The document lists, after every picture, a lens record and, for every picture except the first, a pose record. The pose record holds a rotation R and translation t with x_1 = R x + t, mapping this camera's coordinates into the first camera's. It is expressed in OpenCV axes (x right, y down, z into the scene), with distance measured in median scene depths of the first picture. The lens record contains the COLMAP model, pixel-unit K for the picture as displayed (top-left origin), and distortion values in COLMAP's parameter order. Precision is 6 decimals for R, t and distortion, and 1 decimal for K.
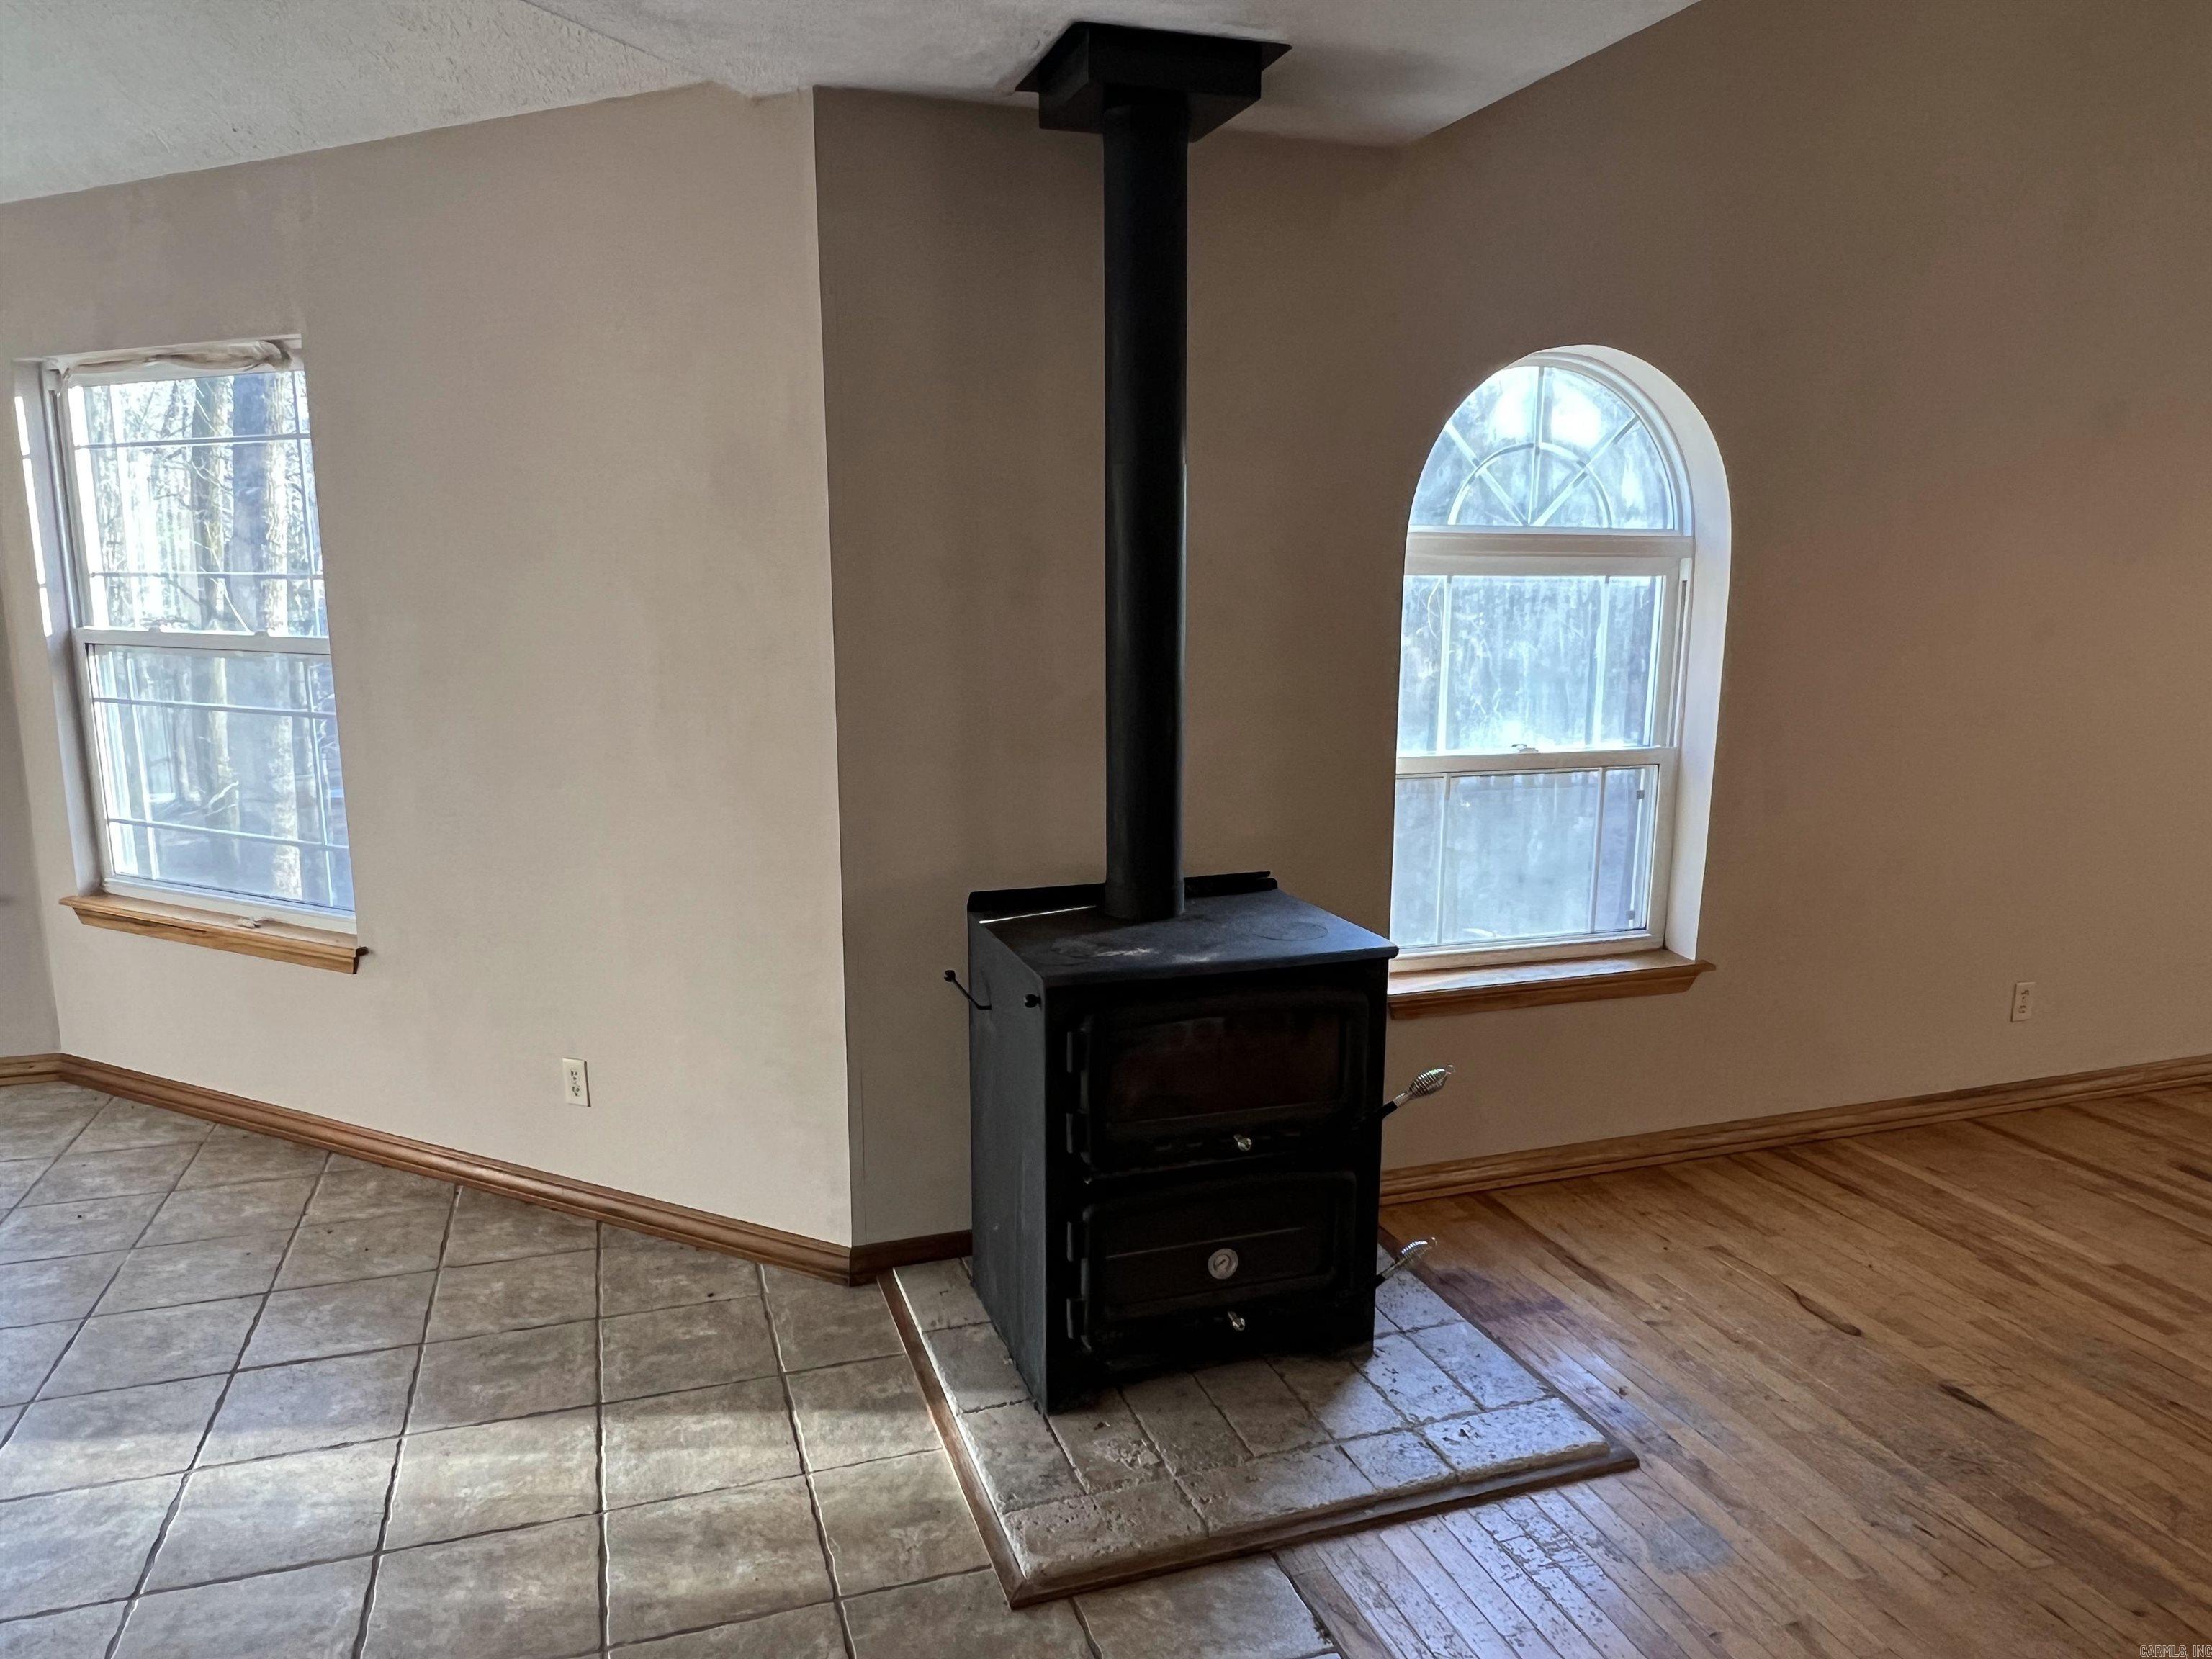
lens RADIAL K [[1520.0, 0, 1107.3], [0, 1520.0, 840.0], [0, 0, 1]] dist [-0.007359, 0.000751]
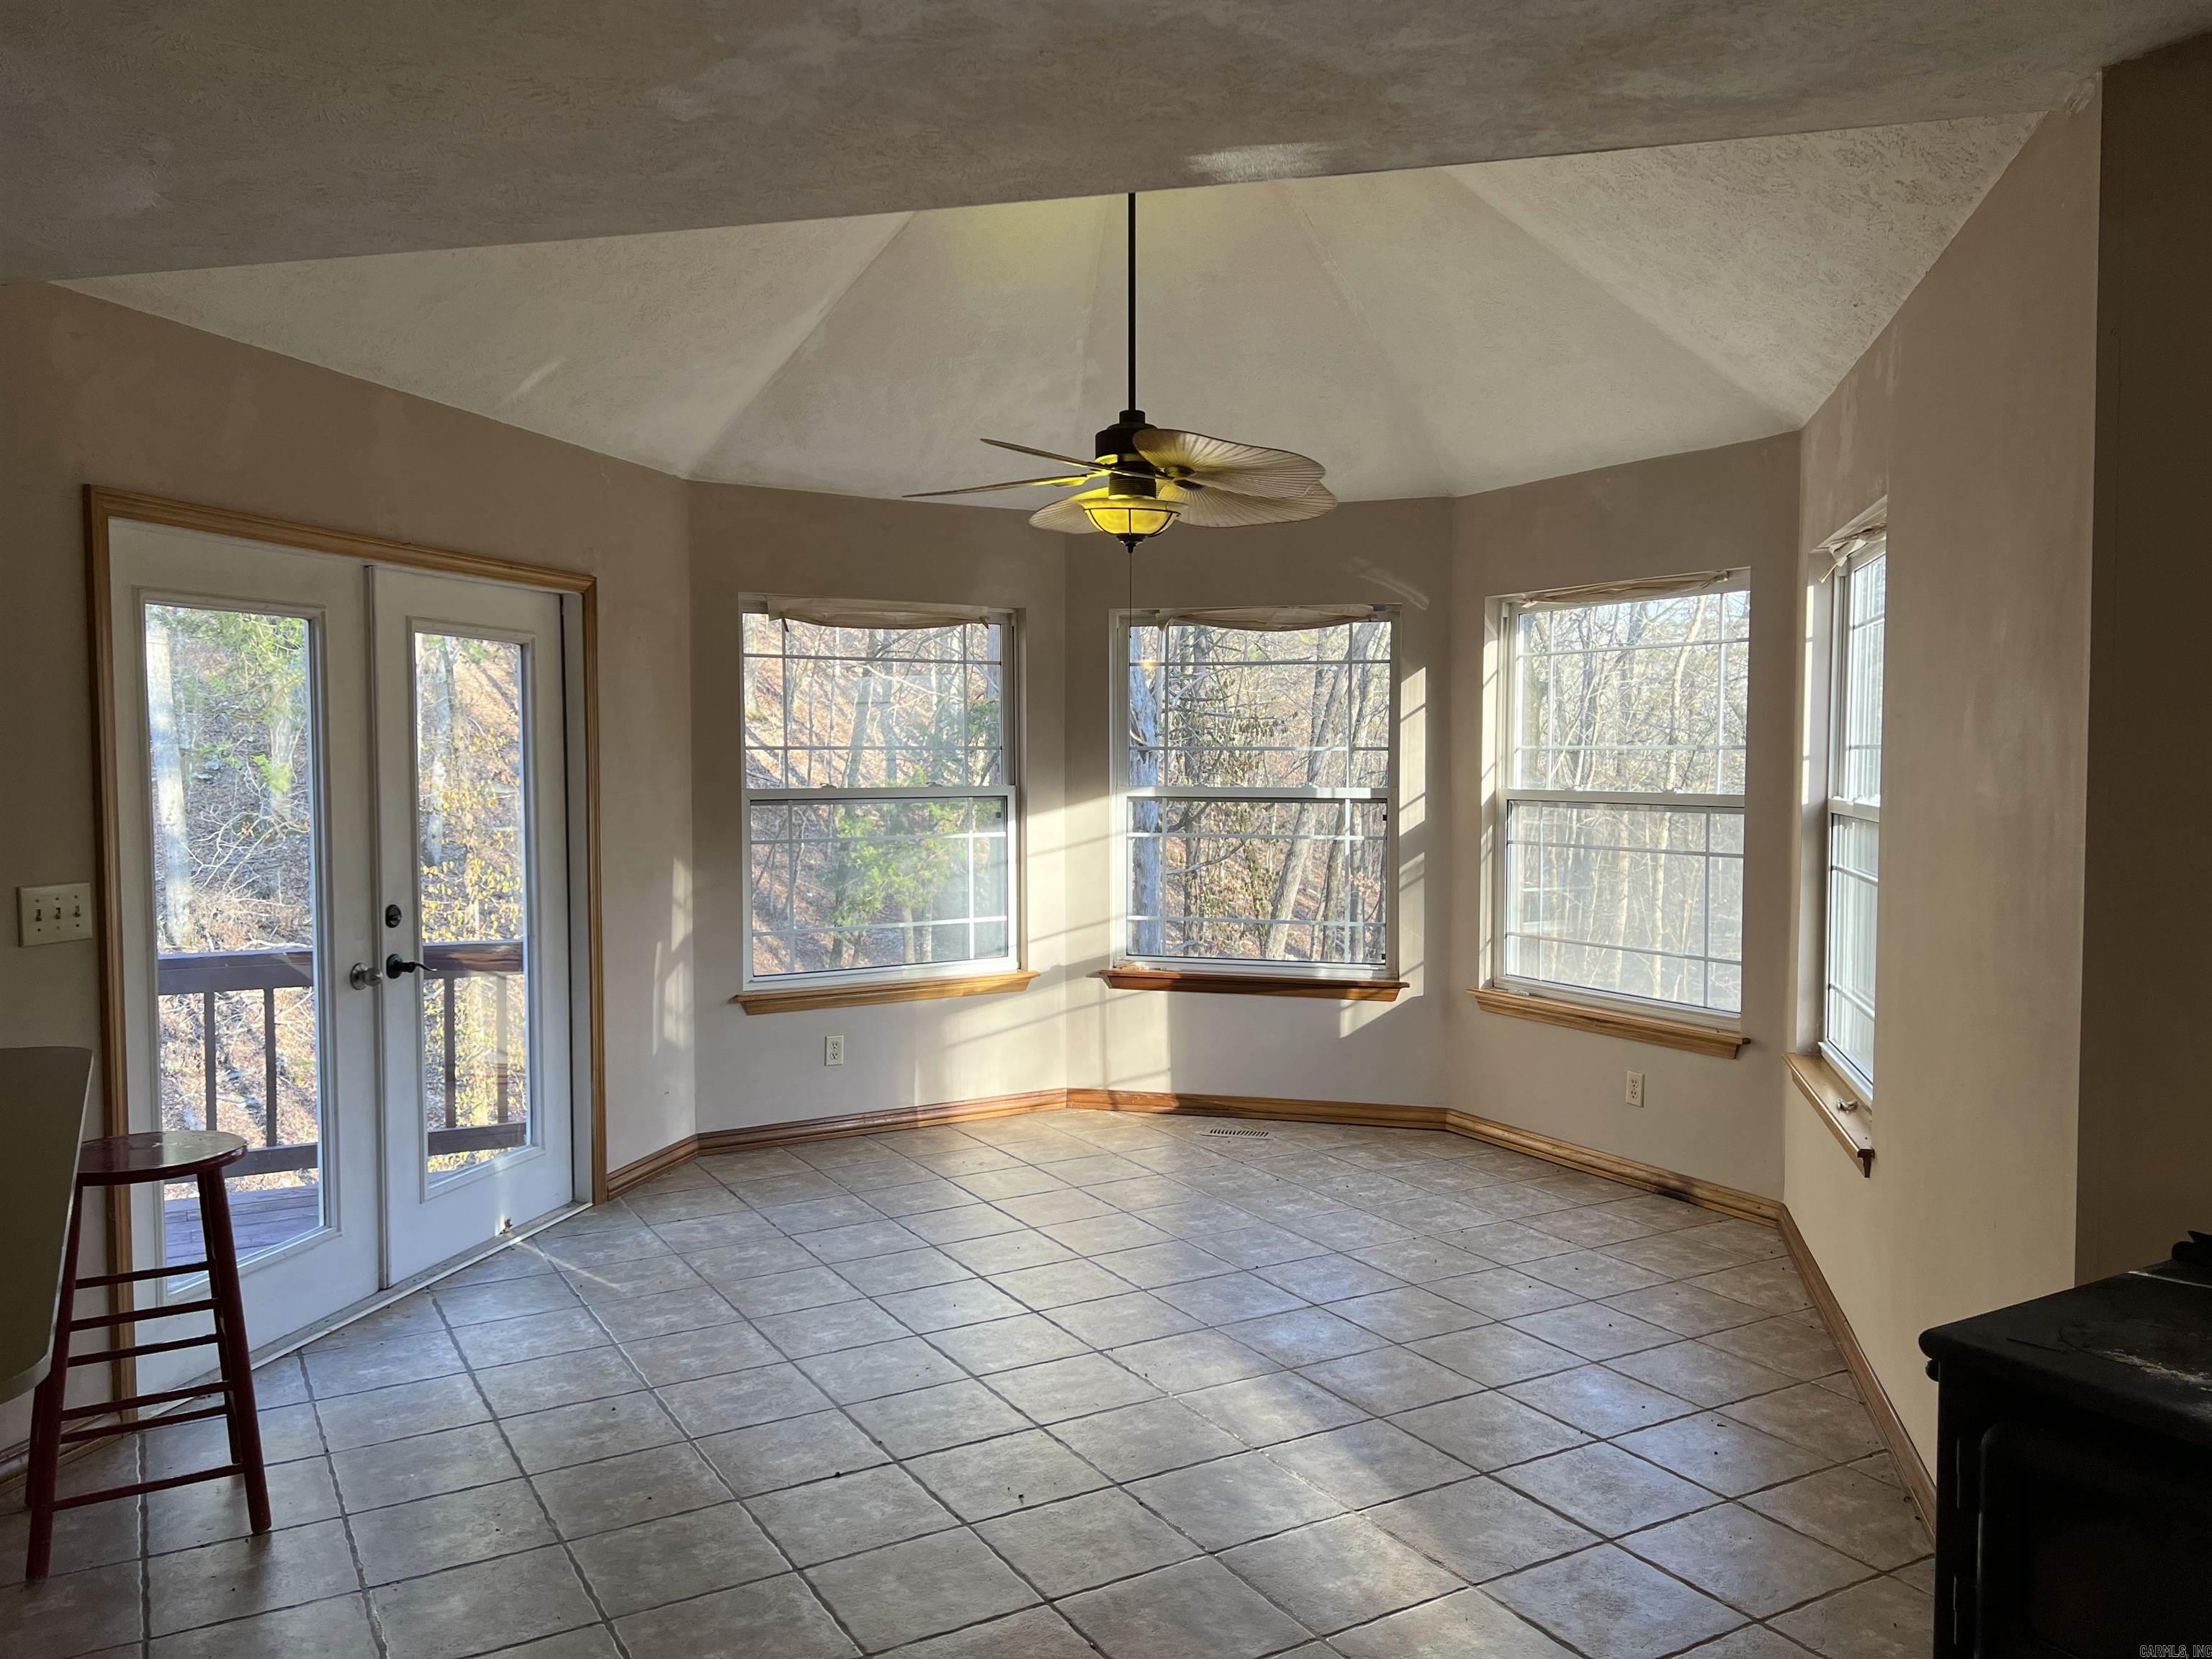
lens RADIAL K [[1658.8, 0, 1120.1], [0, 1658.8, 826.2], [0, 0, 1]] dist [0.064305, -0.057839]
pose [[0.208724, 0.039877, -0.977161, 0.389437], [-0.178853, 0.983874, 0.001947, -0.041296], [0.961481, 0.174362, 0.212491, 0.328961]]
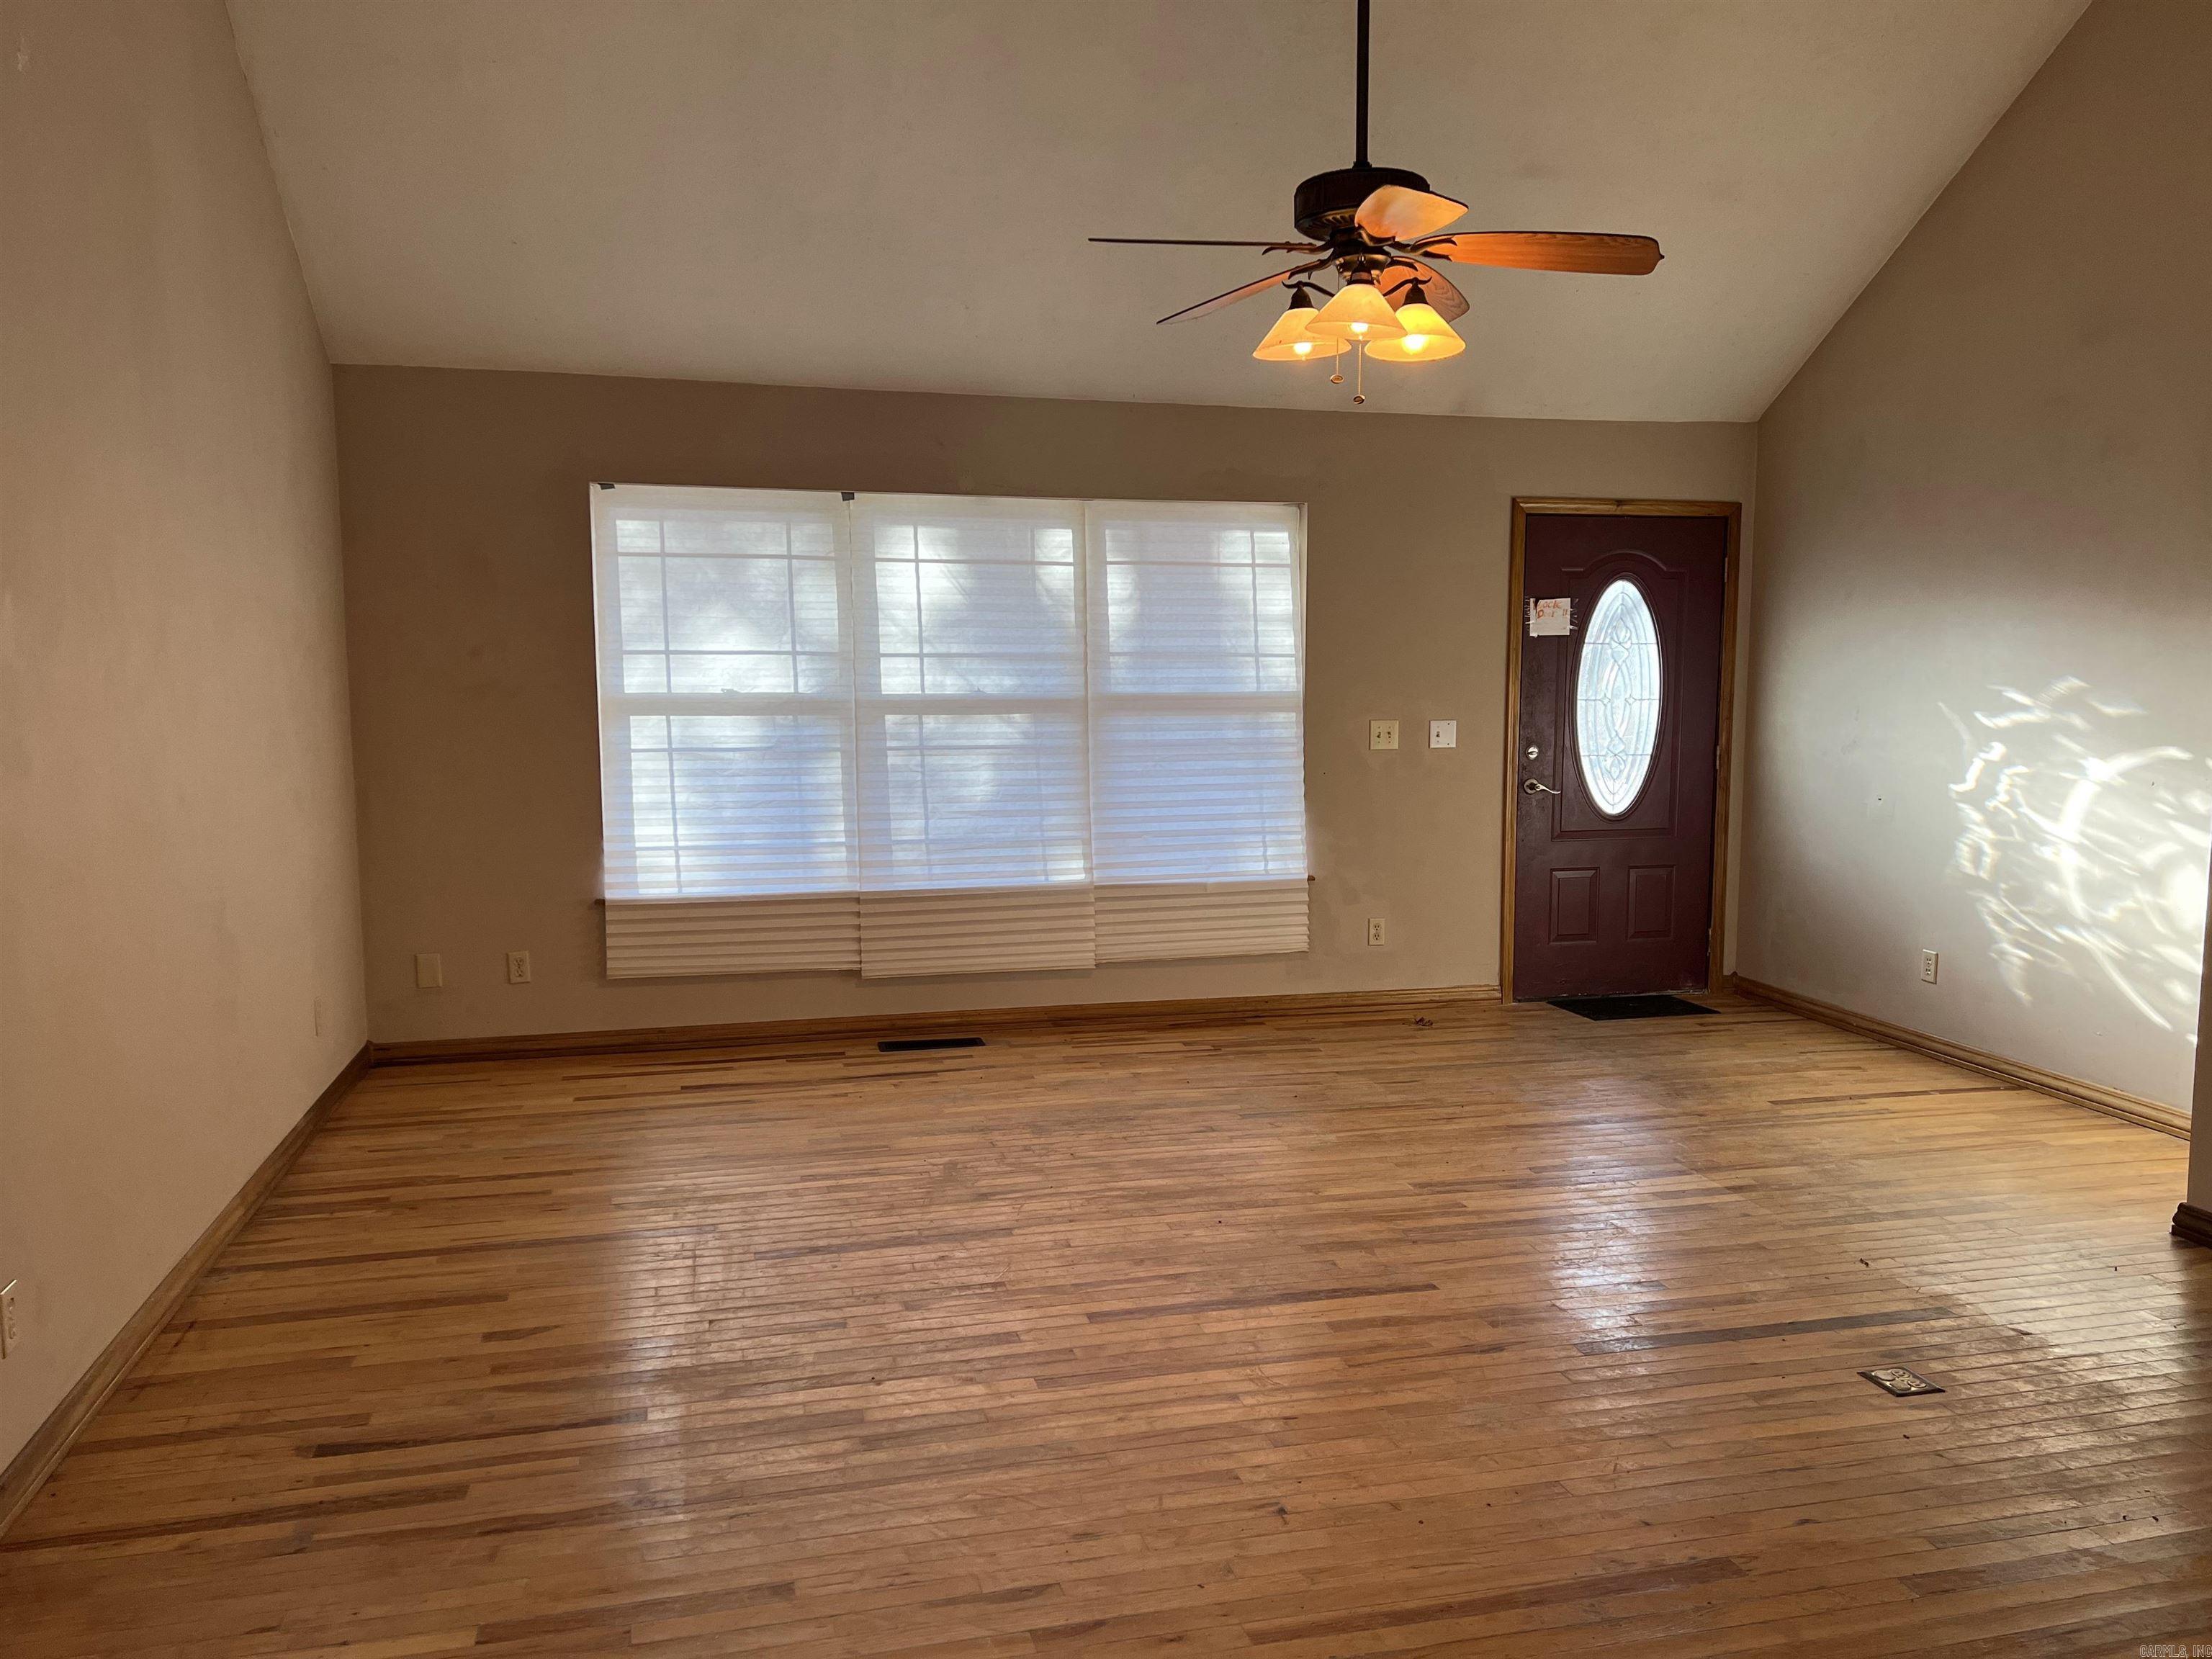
lens RADIAL K [[1658.8, 0, 1100.0], [0, 1658.8, 828.8], [0, 0, 1]] dist [0.064305, -0.057839]
pose [[0.087160, -0.107562, 0.990370, -0.007996], [0.182308, 0.979087, 0.090292, -0.076524], [-0.979371, 0.172683, 0.104947, 0.529591]]
